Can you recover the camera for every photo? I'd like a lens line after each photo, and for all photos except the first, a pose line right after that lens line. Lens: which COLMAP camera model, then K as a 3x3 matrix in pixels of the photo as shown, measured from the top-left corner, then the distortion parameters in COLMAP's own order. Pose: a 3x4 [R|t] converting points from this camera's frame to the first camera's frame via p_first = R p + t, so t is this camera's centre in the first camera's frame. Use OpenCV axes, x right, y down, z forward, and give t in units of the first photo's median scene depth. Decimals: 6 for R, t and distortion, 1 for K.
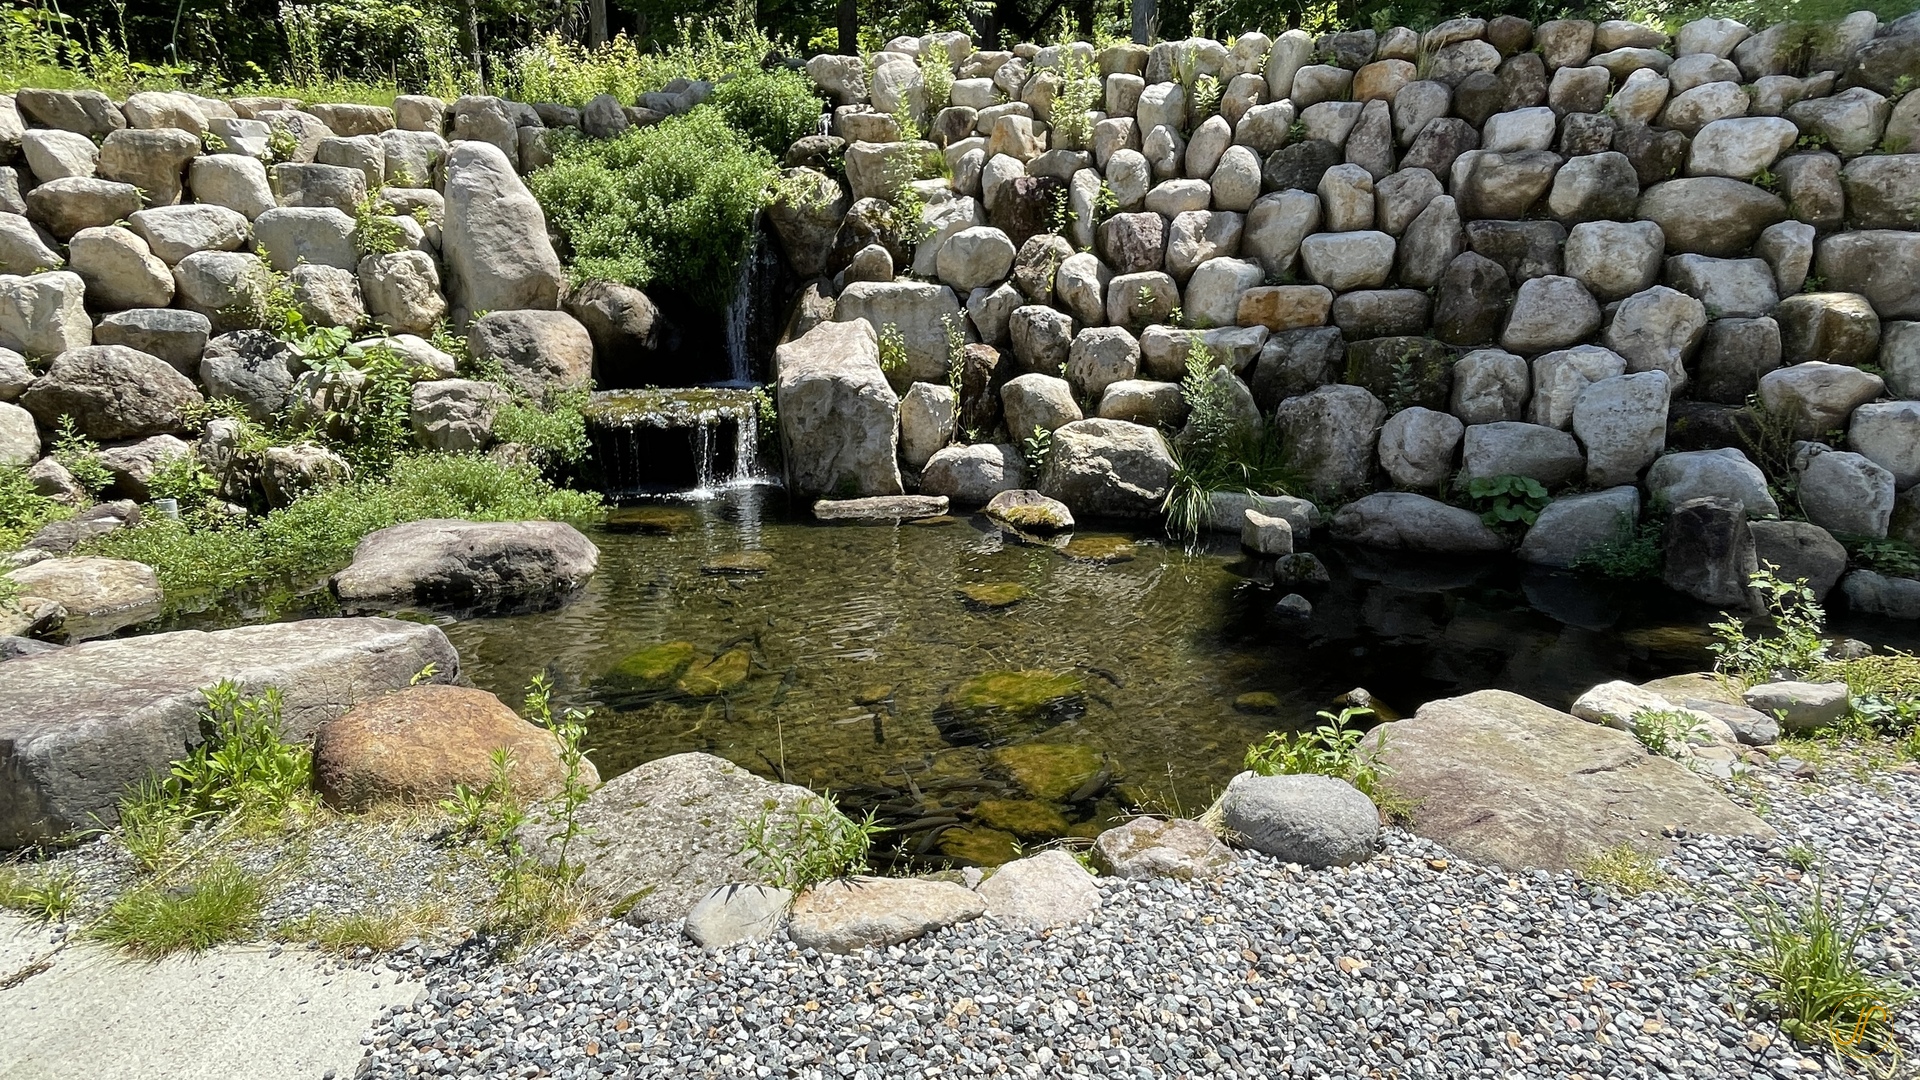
lens RADIAL K [[984.6, 0, 959.3], [0, 984.6, 538.3], [0, 0, 1]] dist [-0.001663, 0.000483]
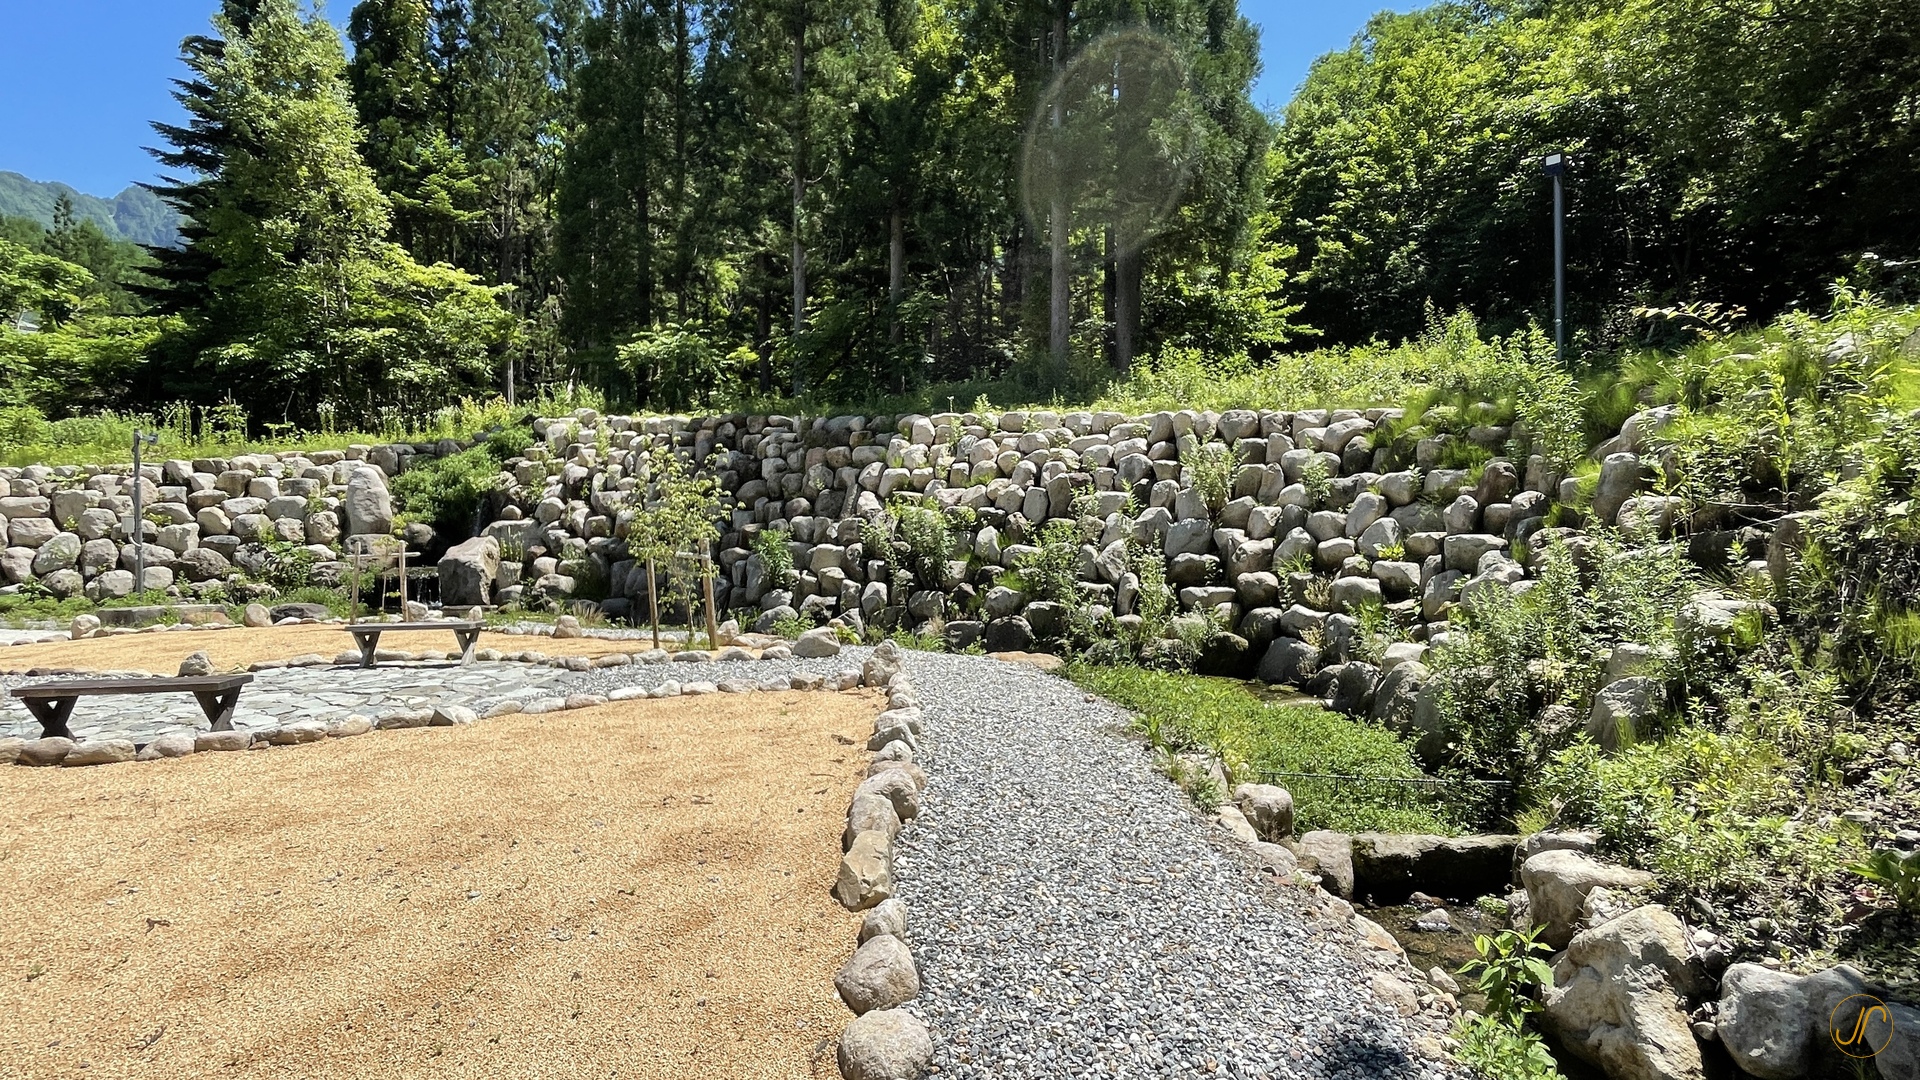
lens RADIAL K [[984.6, 0, 960.3], [0, 984.6, 541.7], [0, 0, 1]] dist [-0.001663, 0.000483]
pose [[0.990682, -0.009917, -0.135837, 1.469892], [-0.019075, 0.977414, -0.210470, 0.297417], [0.134856, 0.211099, 0.968117, -1.270891]]
